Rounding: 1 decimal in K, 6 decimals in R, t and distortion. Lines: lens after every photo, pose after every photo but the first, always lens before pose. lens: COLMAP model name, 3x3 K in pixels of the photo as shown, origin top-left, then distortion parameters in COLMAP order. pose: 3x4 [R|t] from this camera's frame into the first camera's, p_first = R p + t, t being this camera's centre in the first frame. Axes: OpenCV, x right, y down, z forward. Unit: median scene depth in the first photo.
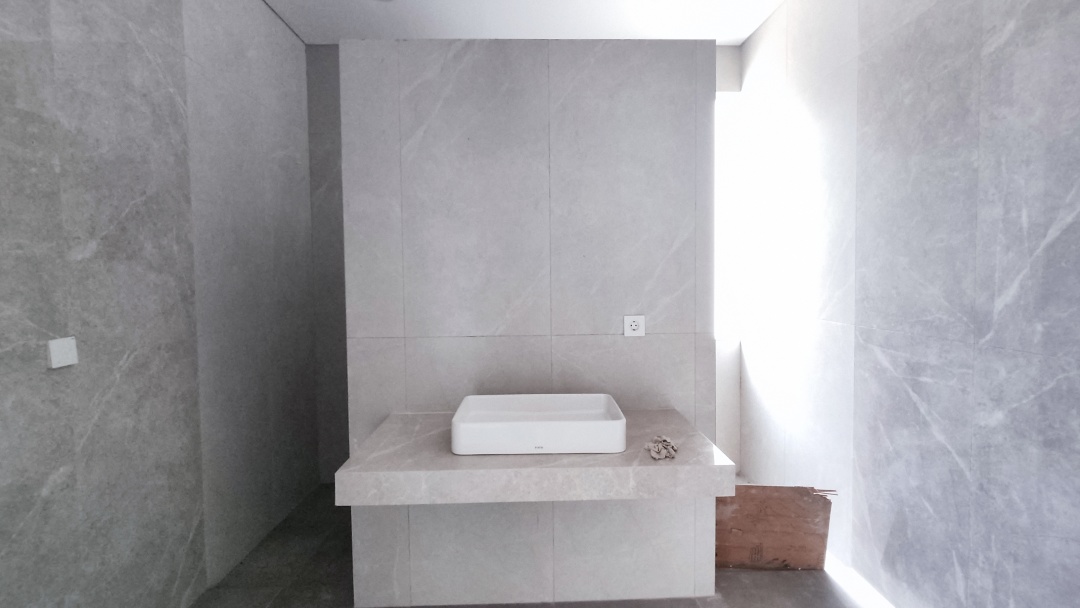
lens RADIAL K [[496.9, 0, 543.6], [0, 496.9, 295.0], [0, 0, 1]] dist [-0.000046, -0.000361]
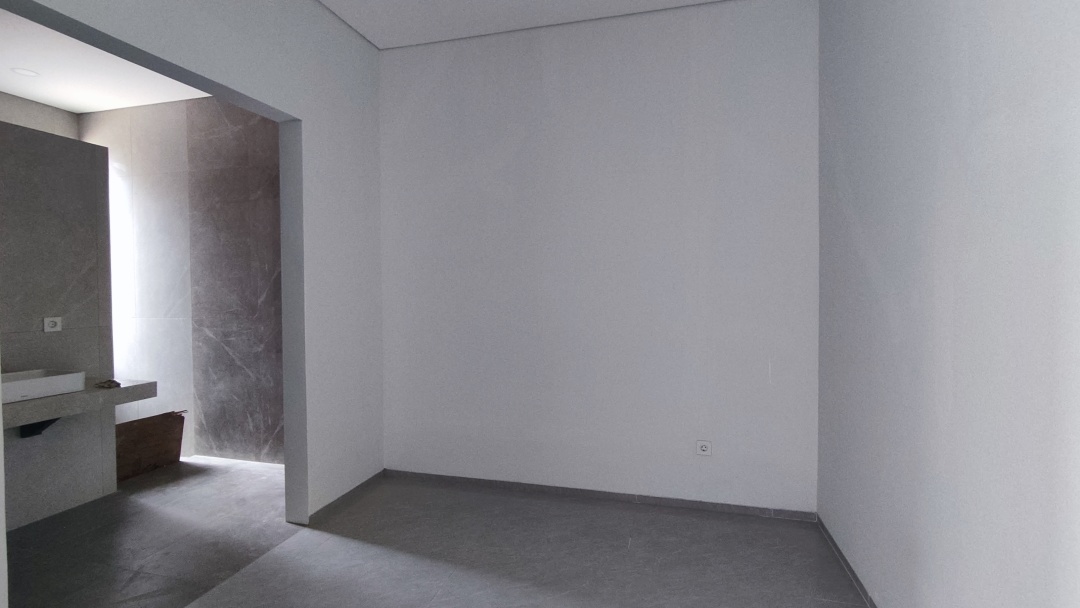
lens RADIAL K [[496.9, 0, 543.6], [0, 496.9, 295.0], [0, 0, 1]] dist [-0.000046, -0.000361]
pose [[0.290805, -0.008464, 0.956745, -0.834751], [0.047383, 0.998861, -0.005566, 0.054136], [-0.955608, 0.046952, 0.290874, -0.861410]]
